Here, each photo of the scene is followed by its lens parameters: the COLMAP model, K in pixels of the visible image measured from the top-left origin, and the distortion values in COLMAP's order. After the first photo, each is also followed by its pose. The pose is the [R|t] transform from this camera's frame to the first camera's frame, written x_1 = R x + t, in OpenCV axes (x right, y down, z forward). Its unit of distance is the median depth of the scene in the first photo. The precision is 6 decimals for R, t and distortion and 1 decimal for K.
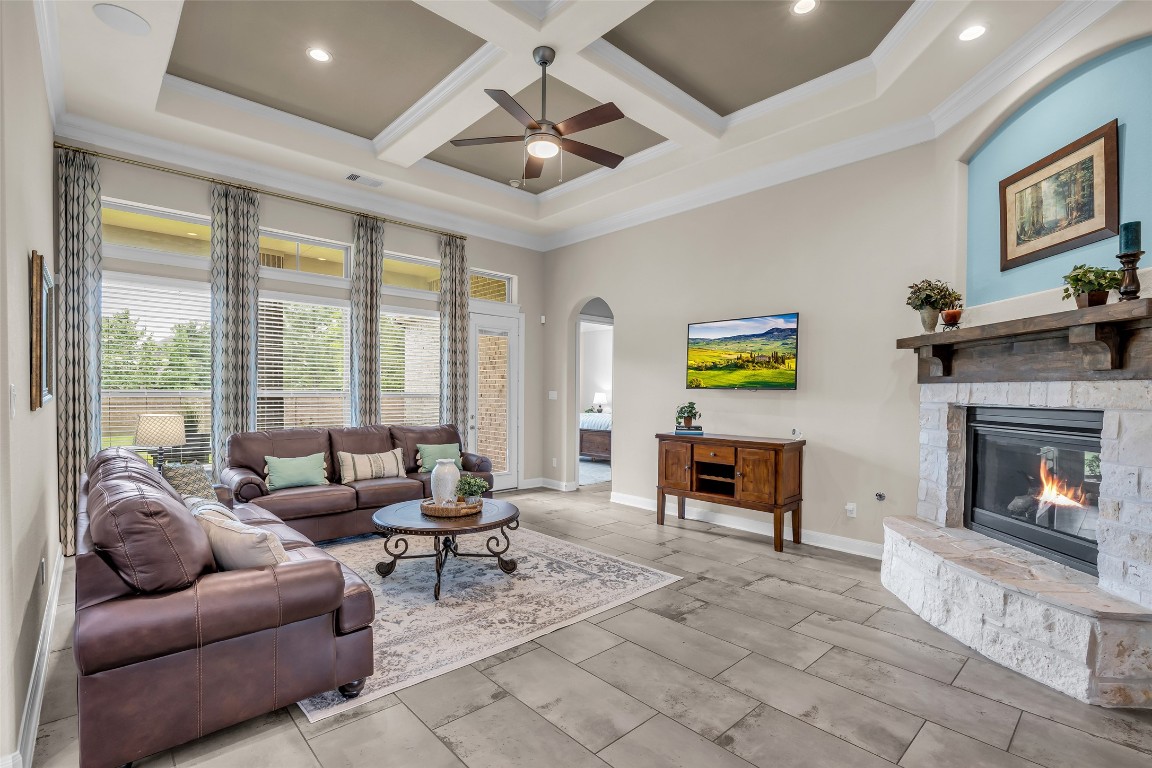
lens RADIAL K [[530.6, 0, 569.6], [0, 530.6, 405.6], [0, 0, 1]] dist [-0.013917, 0.003771]
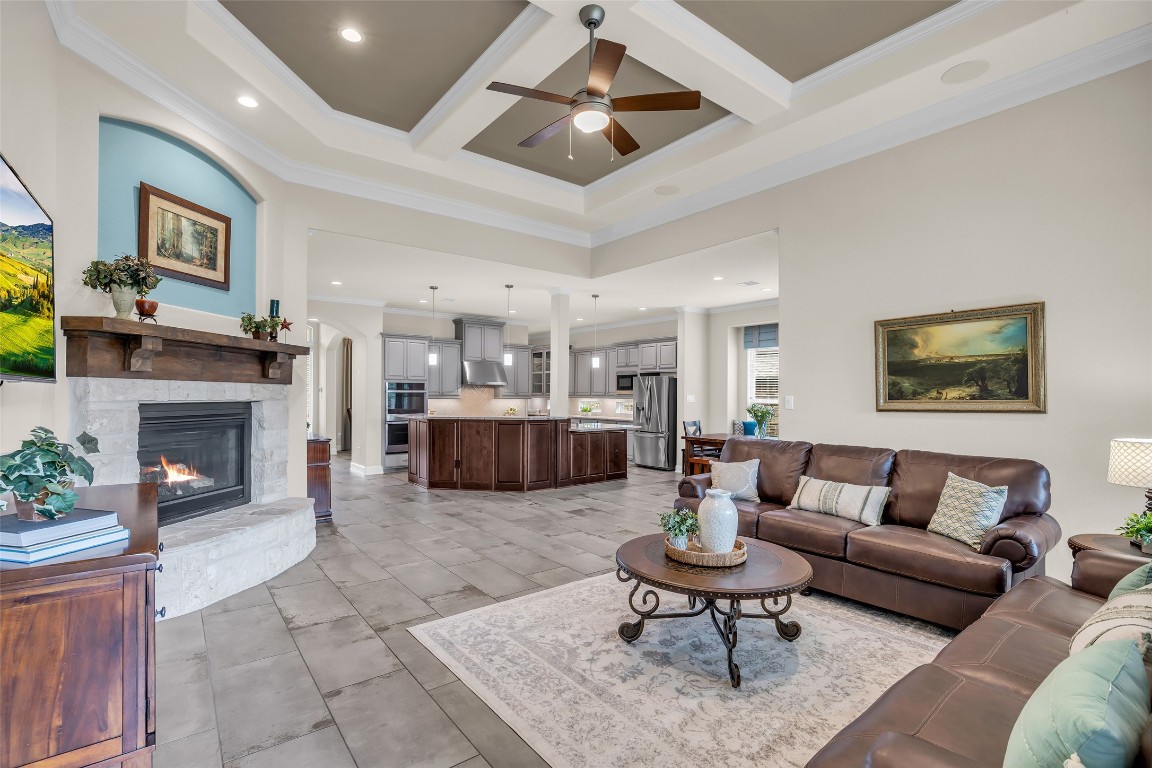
lens RADIAL K [[530.6, 0, 574.4], [0, 530.6, 392.5], [0, 0, 1]] dist [-0.013917, 0.003771]
pose [[-0.996787, -0.015994, 0.078491, -0.077045], [-0.014180, 0.999621, 0.023608, -0.041526], [-0.078839, 0.022419, -0.996635, 1.474844]]
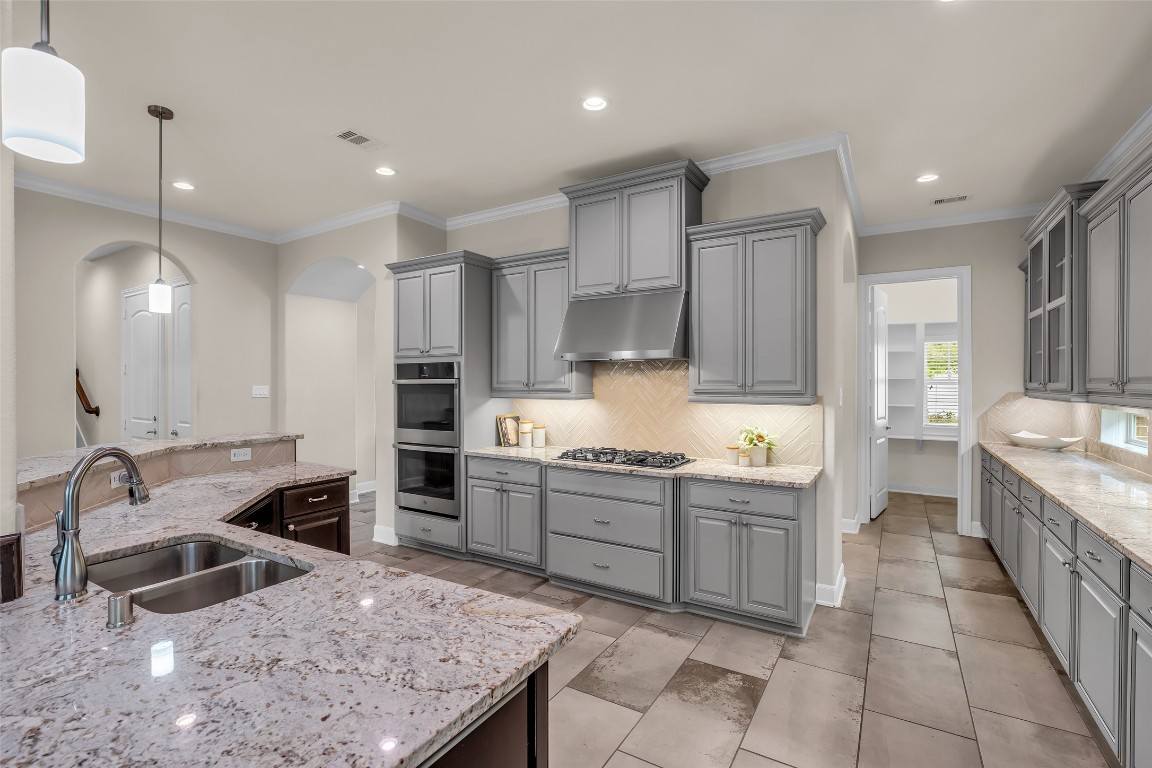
lens RADIAL K [[530.6, 0, 563.4], [0, 530.6, 385.8], [0, 0, 1]] dist [-0.013917, 0.003771]
pose [[-0.271330, -0.018619, 0.962306, -0.251288], [0.021615, 0.999443, 0.025433, 0.000353], [-0.962244, 0.027701, -0.270777, -0.454247]]
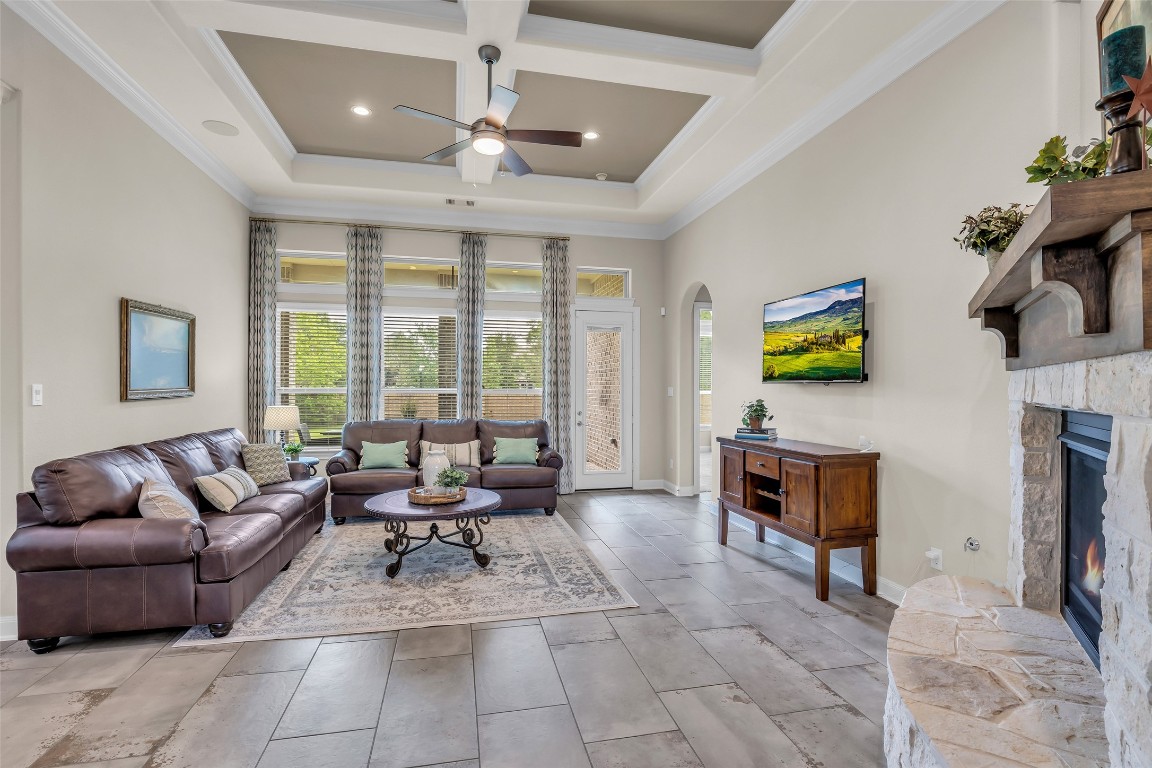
lens RADIAL K [[530.6, 0, 570.6], [0, 530.6, 390.1], [0, 0, 1]] dist [-0.013917, 0.003771]
pose [[0.865121, -0.003726, -0.501550, 0.457575], [-0.008315, 0.999728, -0.021769, -0.000214], [0.501495, 0.023003, 0.864855, 0.171296]]
